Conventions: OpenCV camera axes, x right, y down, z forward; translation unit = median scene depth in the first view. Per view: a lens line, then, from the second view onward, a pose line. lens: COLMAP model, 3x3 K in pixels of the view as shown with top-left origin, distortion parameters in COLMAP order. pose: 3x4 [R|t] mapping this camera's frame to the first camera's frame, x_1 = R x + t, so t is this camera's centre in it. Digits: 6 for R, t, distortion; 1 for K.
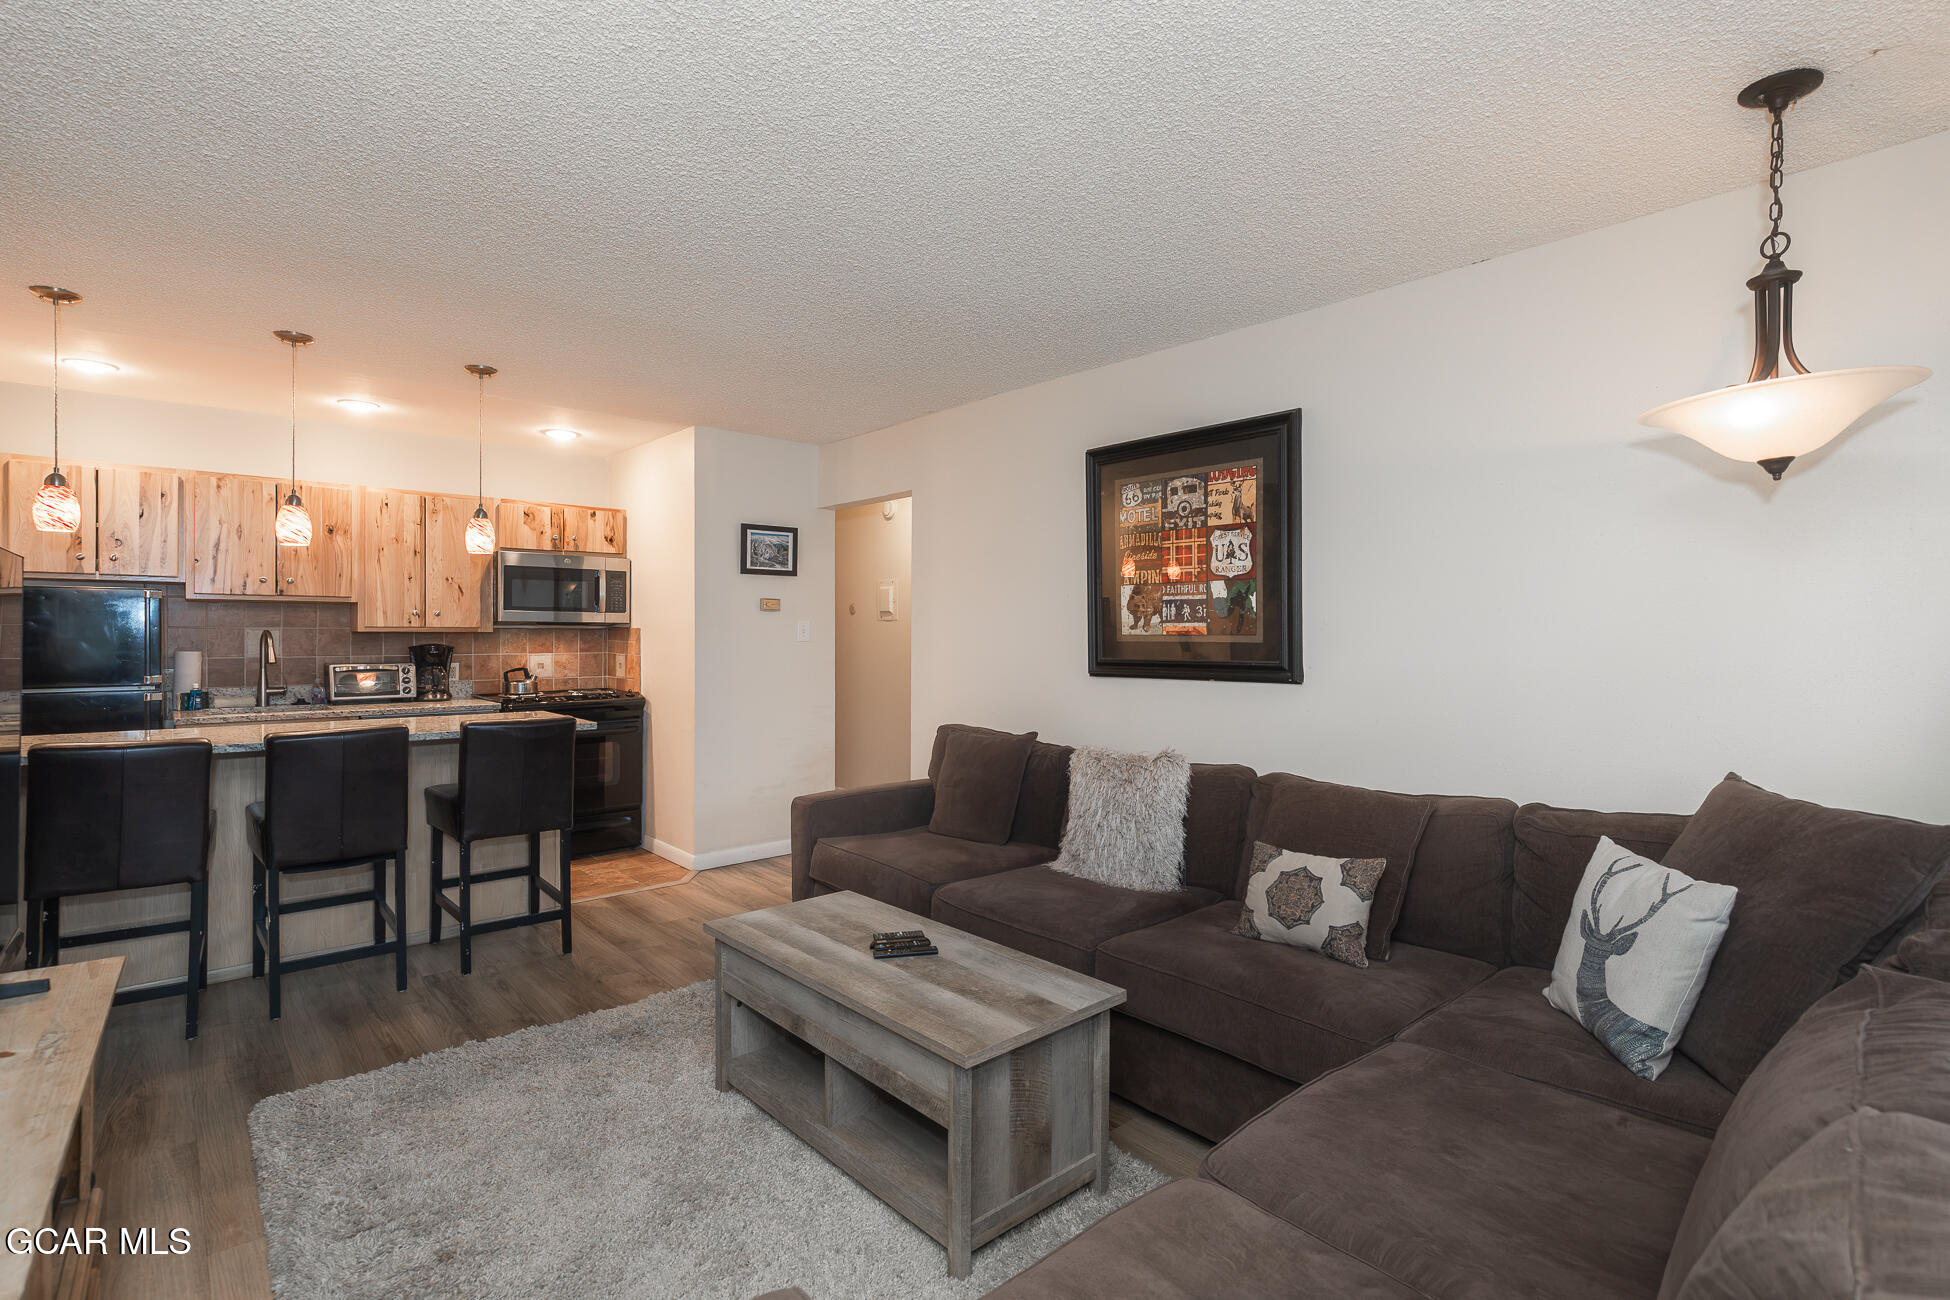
lens RADIAL K [[901.0, 0, 943.2], [0, 901.0, 636.7], [0, 0, 1]] dist [0.001054, 0.000932]
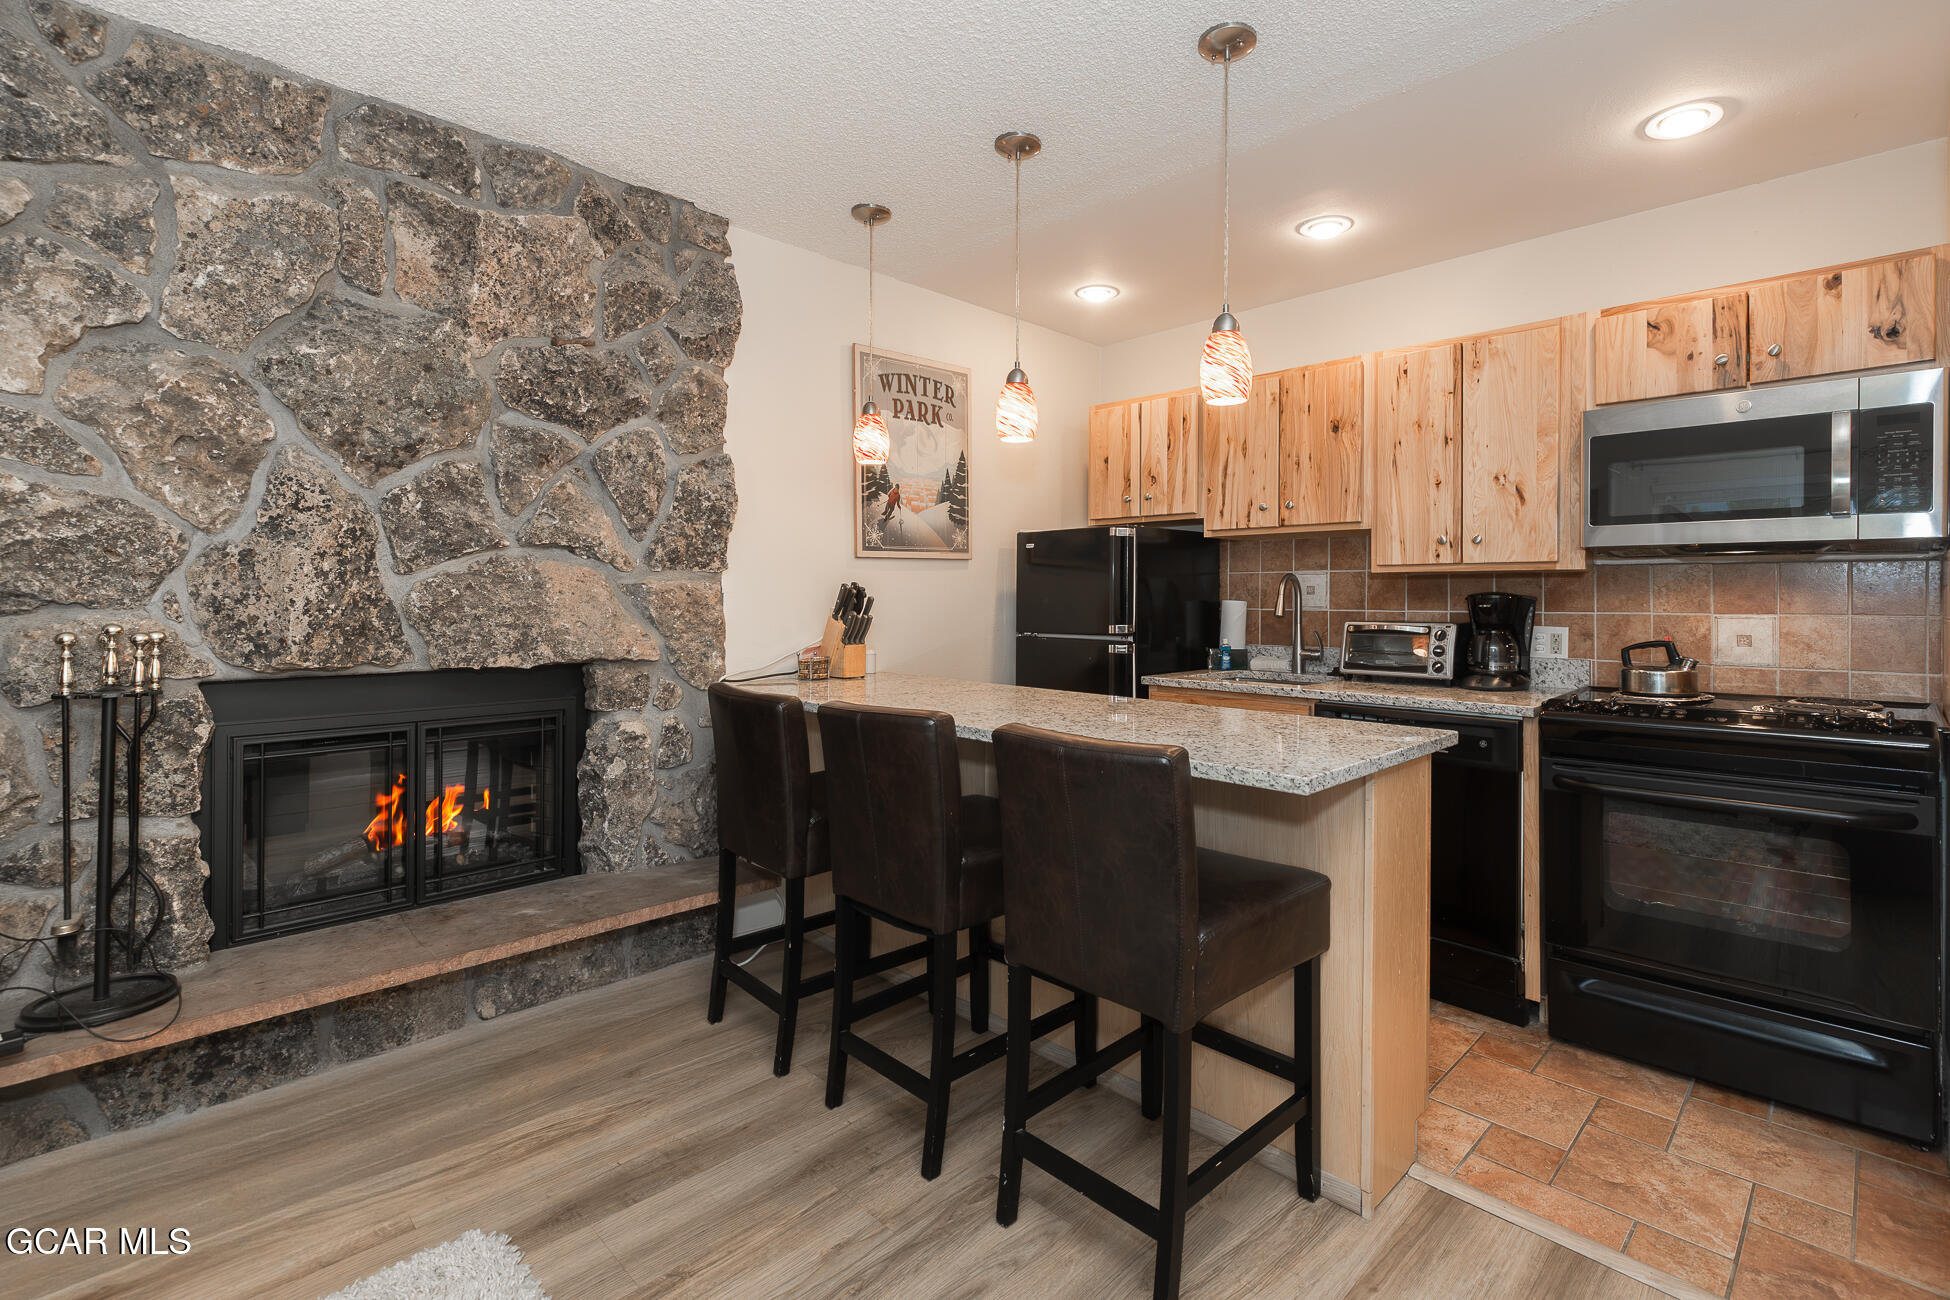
lens RADIAL K [[901.0, 0, 1031.9], [0, 901.0, 595.6], [0, 0, 1]] dist [0.001054, 0.000932]
pose [[0.101668, -0.005706, -0.994802, -0.018897], [-0.008575, 0.999941, -0.006612, 0.023149], [0.994781, 0.009202, 0.101613, 0.897937]]
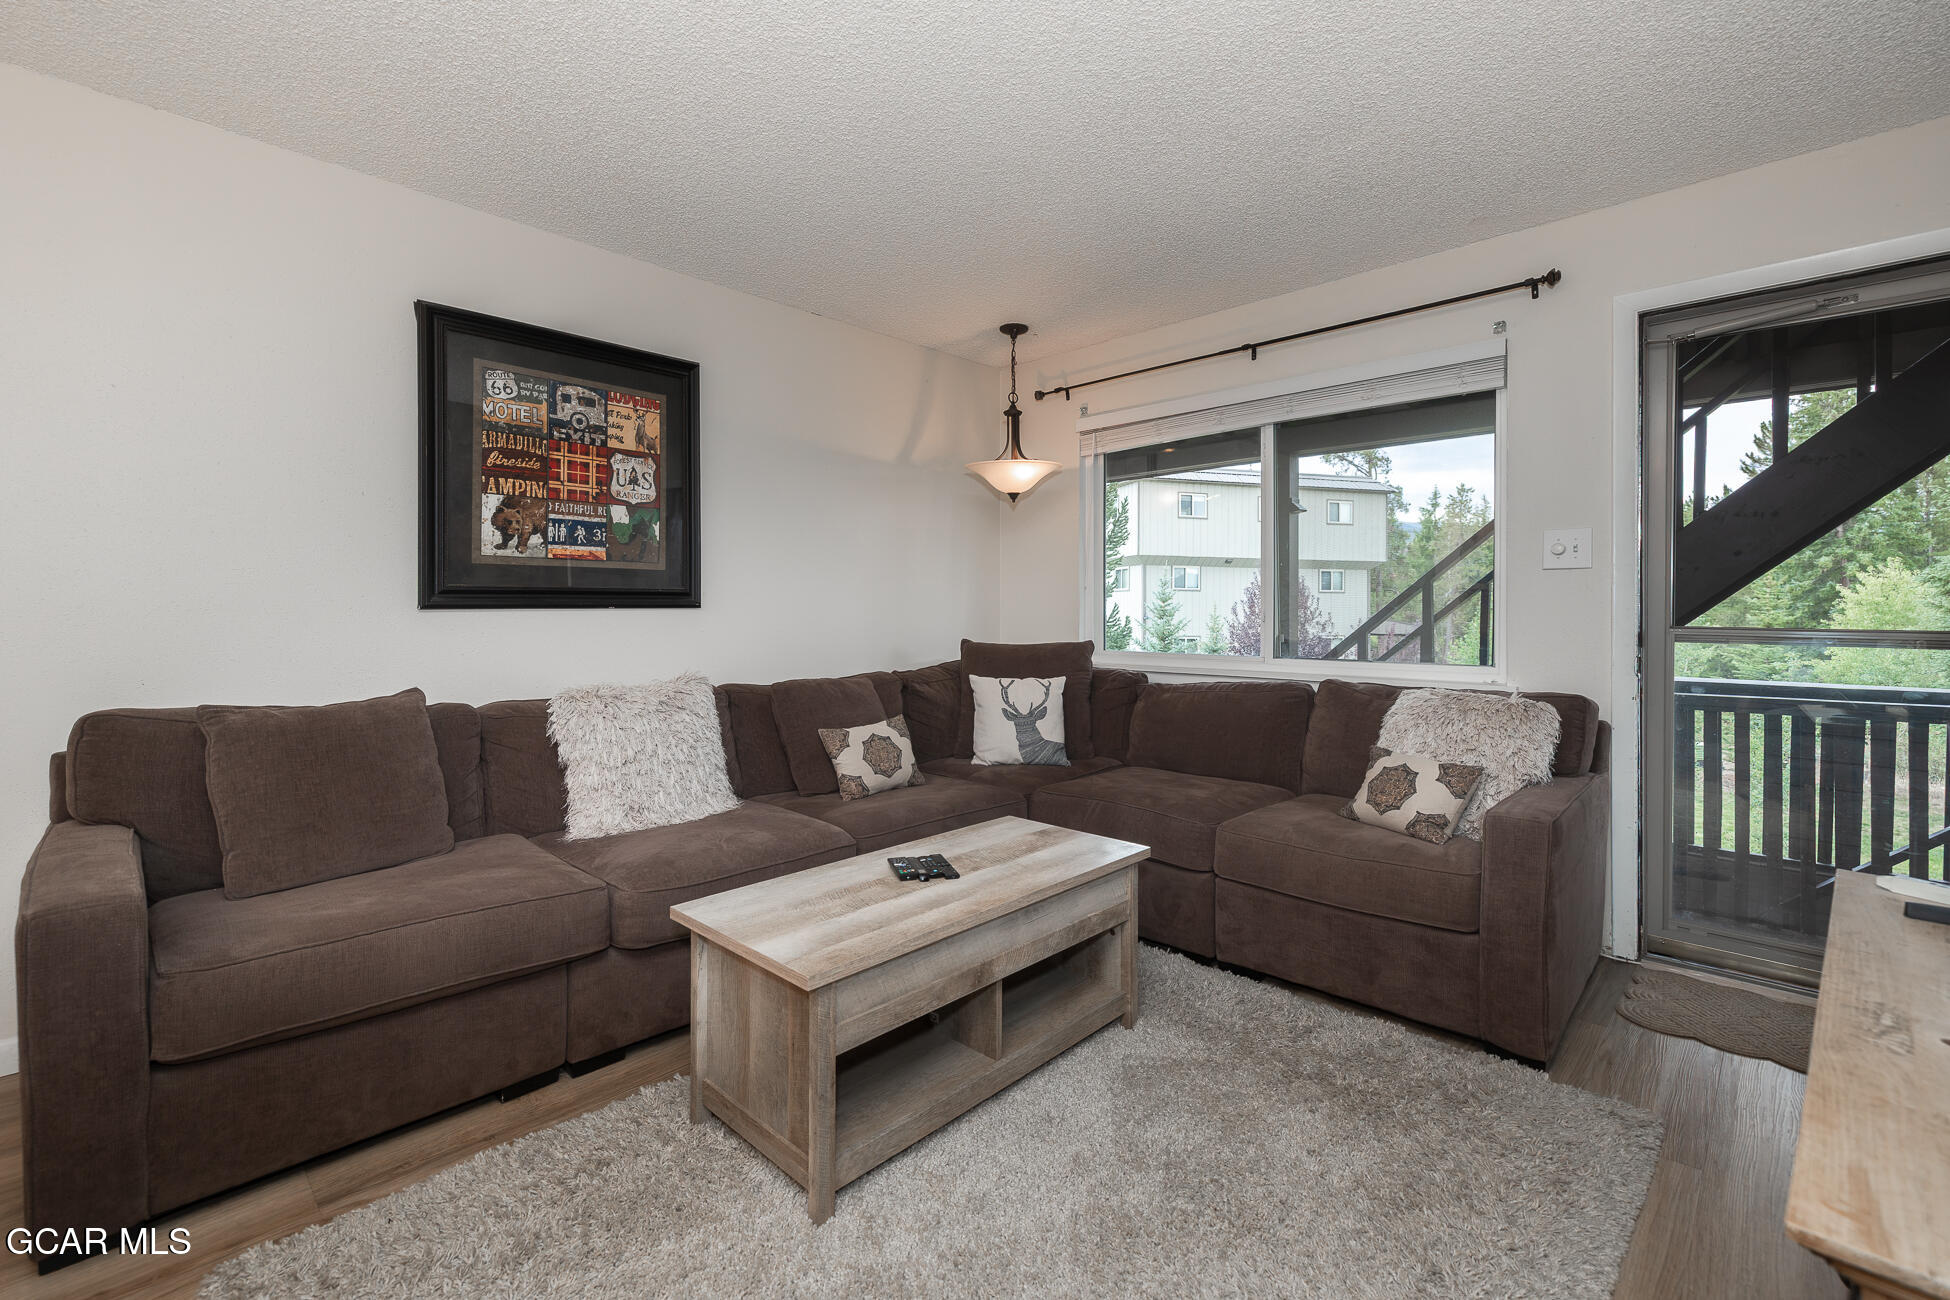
lens RADIAL K [[856.7, 0, 940.4], [0, 856.7, 606.6], [0, 0, 1]] dist [-0.002241, -0.000686]
pose [[-0.063394, 0.002640, 0.997985, -0.590494], [0.000348, 0.999996, -0.002623, 0.046031], [-0.997989, 0.000181, -0.063395, 0.654604]]
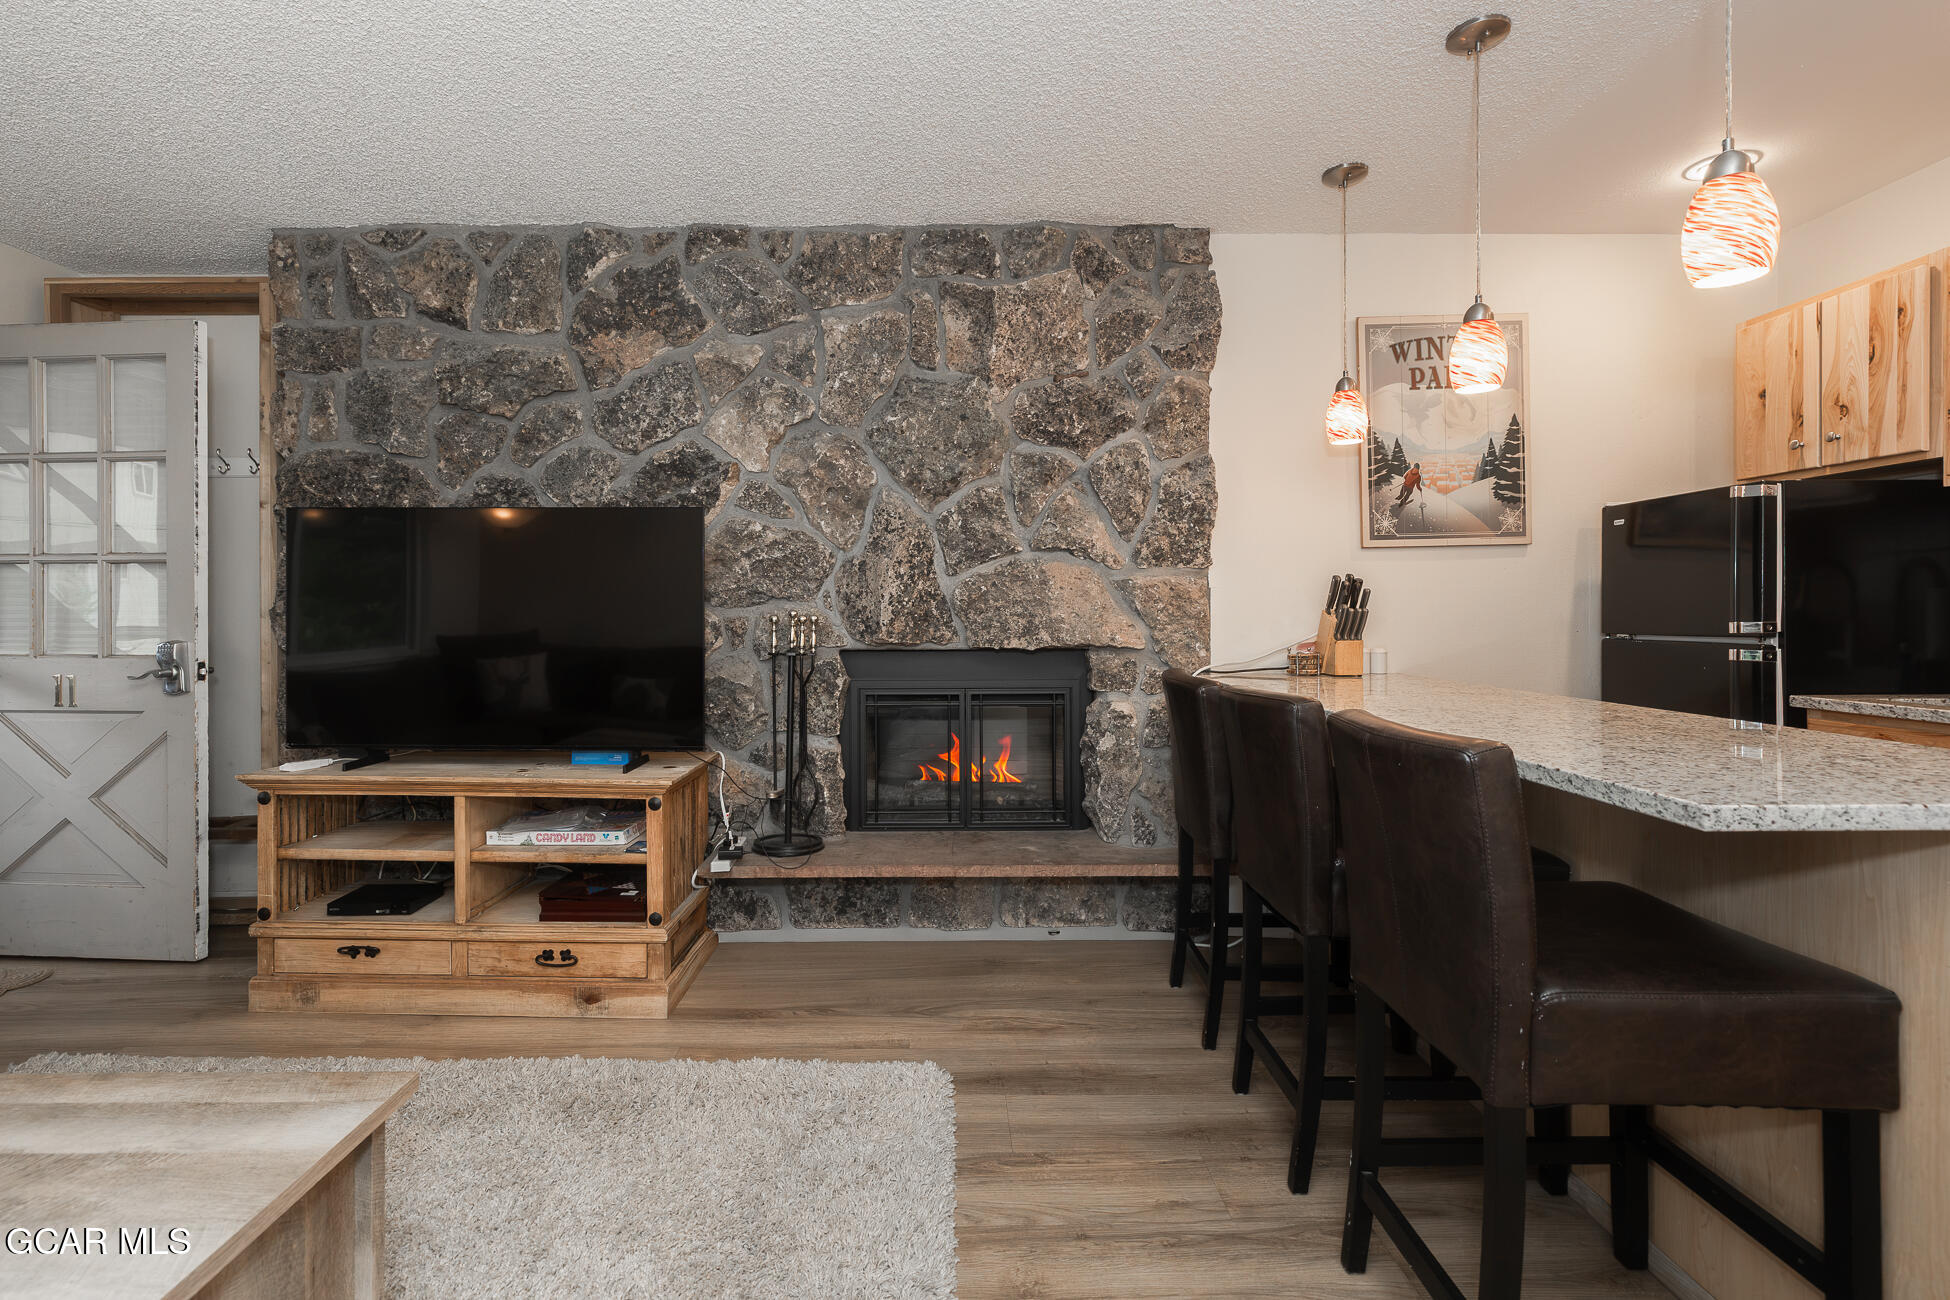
lens RADIAL K [[901.0, 0, 947.4], [0, 901.0, 614.6], [0, 0, 1]] dist [0.001054, 0.000932]
pose [[-0.644911, -0.001759, -0.764256, -0.048354], [-0.003668, 0.999993, 0.000793, 0.043473], [0.764249, 0.003314, -0.644913, 1.063435]]
